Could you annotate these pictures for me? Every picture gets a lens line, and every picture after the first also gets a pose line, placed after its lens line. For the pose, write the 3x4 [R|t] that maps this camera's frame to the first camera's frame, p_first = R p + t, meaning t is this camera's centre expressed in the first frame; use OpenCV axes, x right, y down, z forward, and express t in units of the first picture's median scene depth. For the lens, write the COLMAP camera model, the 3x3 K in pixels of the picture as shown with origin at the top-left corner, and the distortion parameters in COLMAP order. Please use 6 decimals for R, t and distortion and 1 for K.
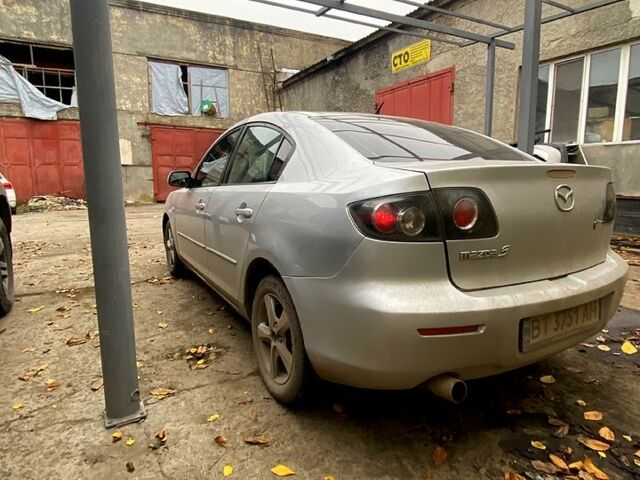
lens RADIAL K [[401.1, 0, 320.0], [0, 401.1, 240.5], [0, 0, 1]] dist [0.029252, -0.014583]
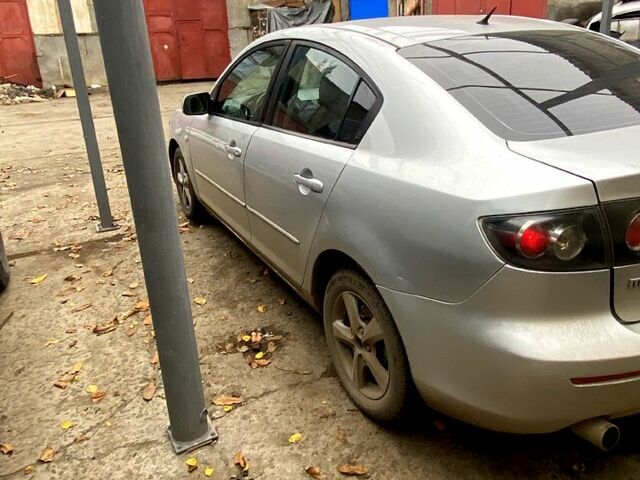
lens RADIAL K [[519.9, 0, 323.2], [0, 519.9, 237.4], [0, 0, 1]] dist [0.053764, -0.023203]
pose [[0.998996, -0.024595, -0.037442, -0.154912], [0.032502, 0.973131, 0.227948, -0.233453], [0.030829, -0.228936, 0.972953, 0.013968]]
